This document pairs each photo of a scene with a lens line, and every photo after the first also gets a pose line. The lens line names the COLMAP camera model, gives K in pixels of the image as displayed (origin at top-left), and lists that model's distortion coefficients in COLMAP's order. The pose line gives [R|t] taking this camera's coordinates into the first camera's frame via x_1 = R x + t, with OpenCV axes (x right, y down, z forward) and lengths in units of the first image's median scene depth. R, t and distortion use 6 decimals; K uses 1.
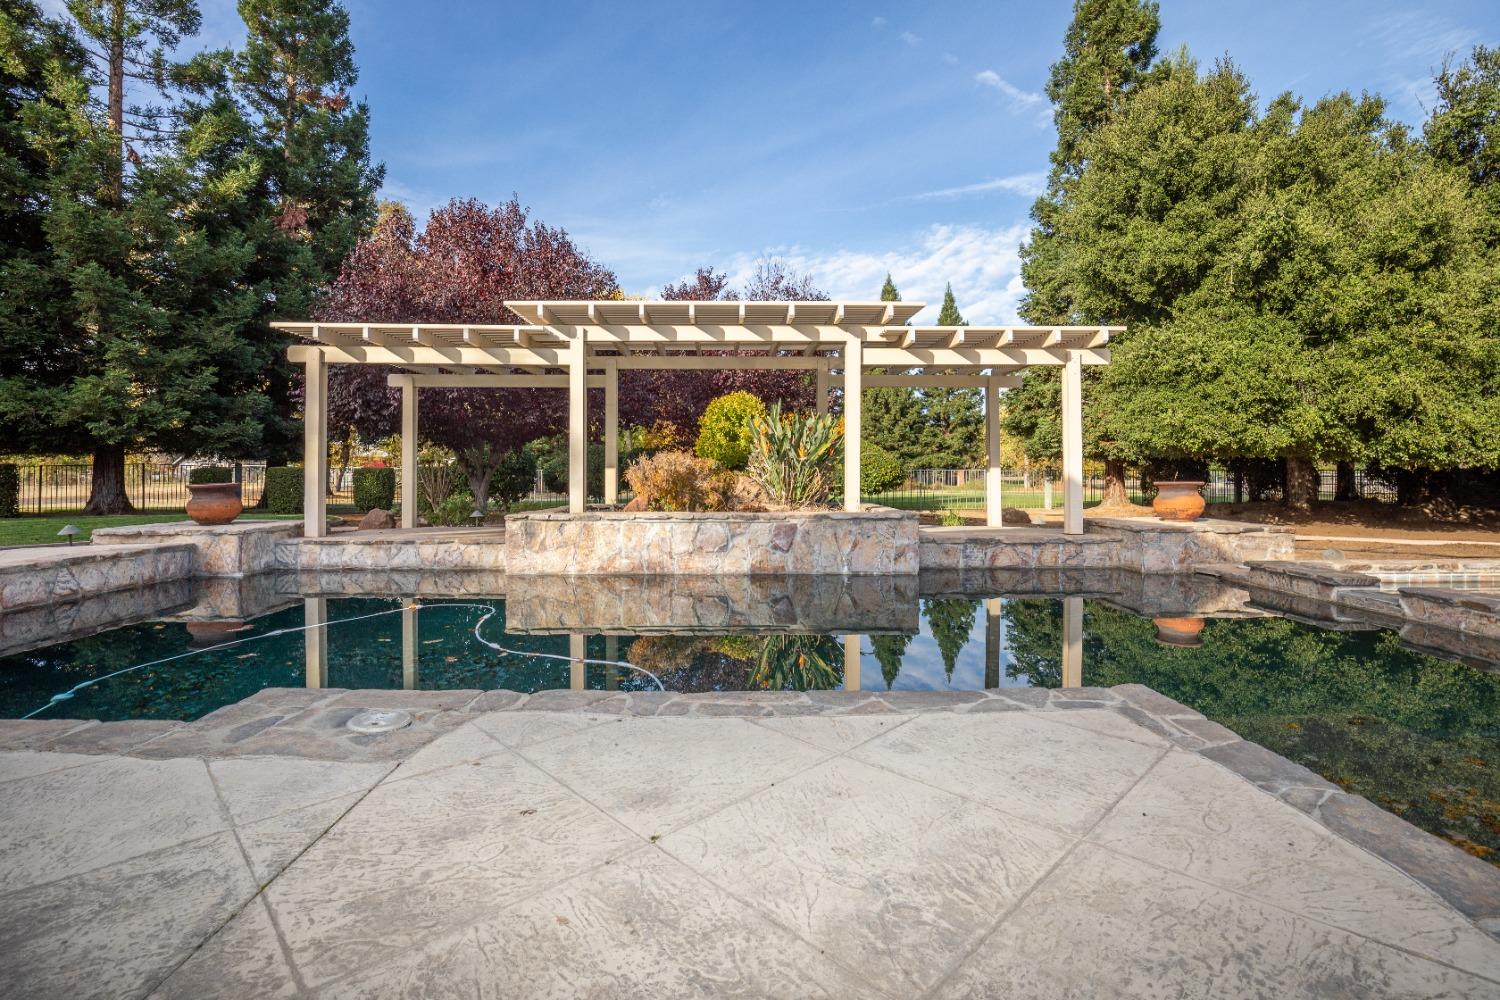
lens RADIAL K [[686.9, 0, 740.0], [0, 686.9, 467.9], [0, 0, 1]] dist [-0.008881, -0.000692]
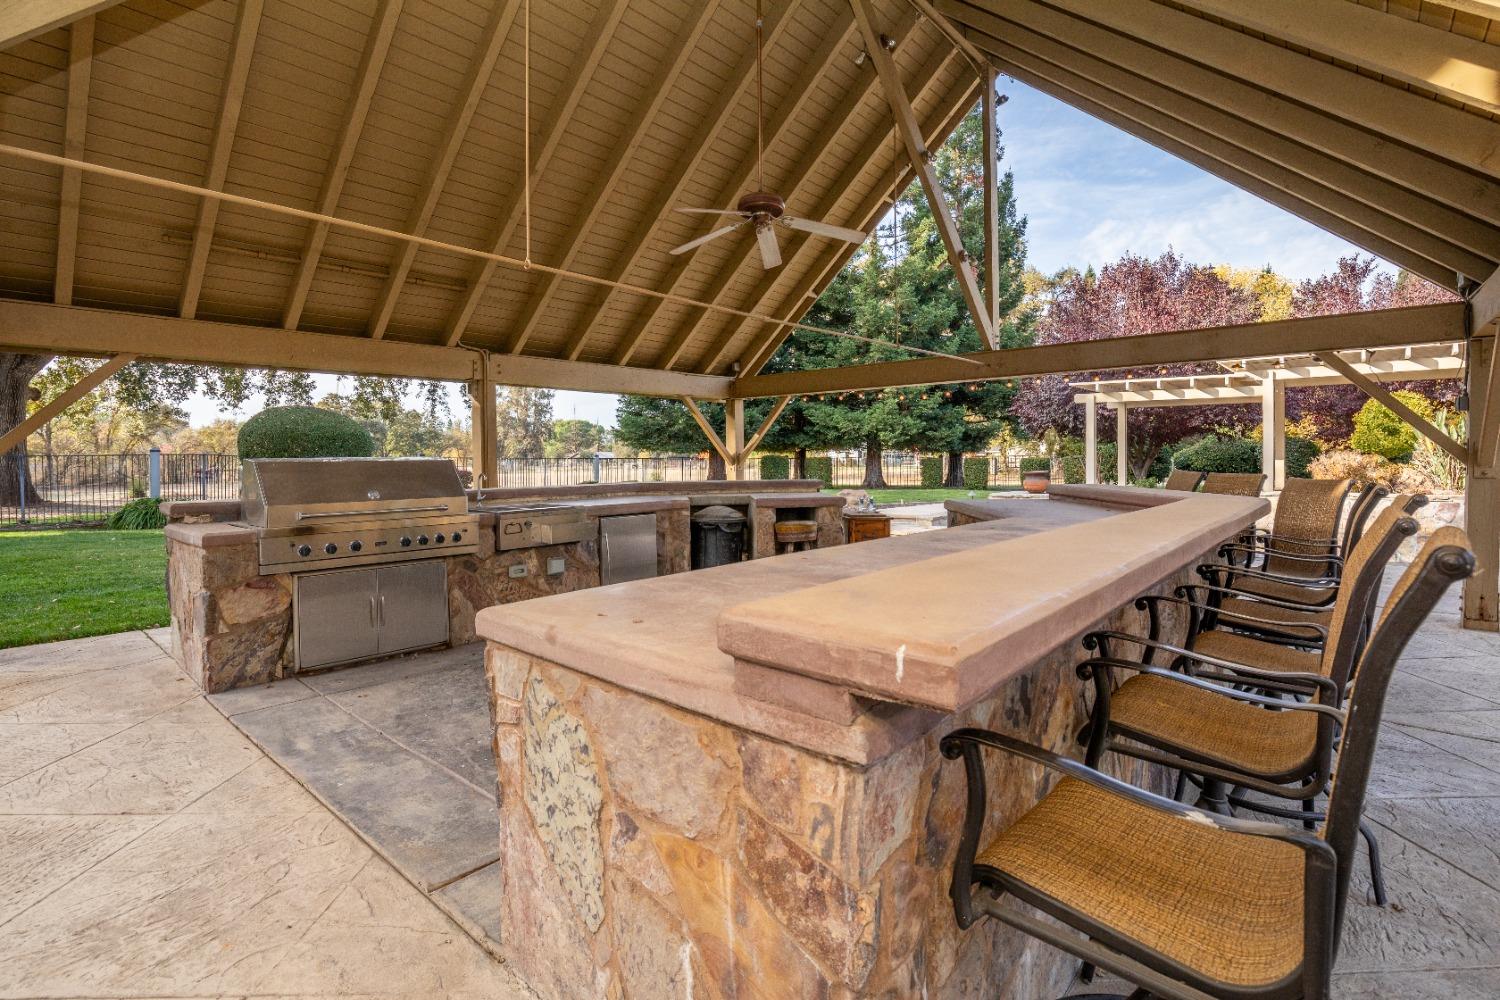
lens RADIAL K [[691.7, 0, 798.5], [0, 691.7, 464.3], [0, 0, 1]] dist [-0.020627, -0.000172]
pose [[0.758326, 0.001382, -0.651874, -0.032386], [0.009388, 0.999871, 0.013041, -0.023656], [0.651808, -0.016009, 0.758215, -0.765543]]
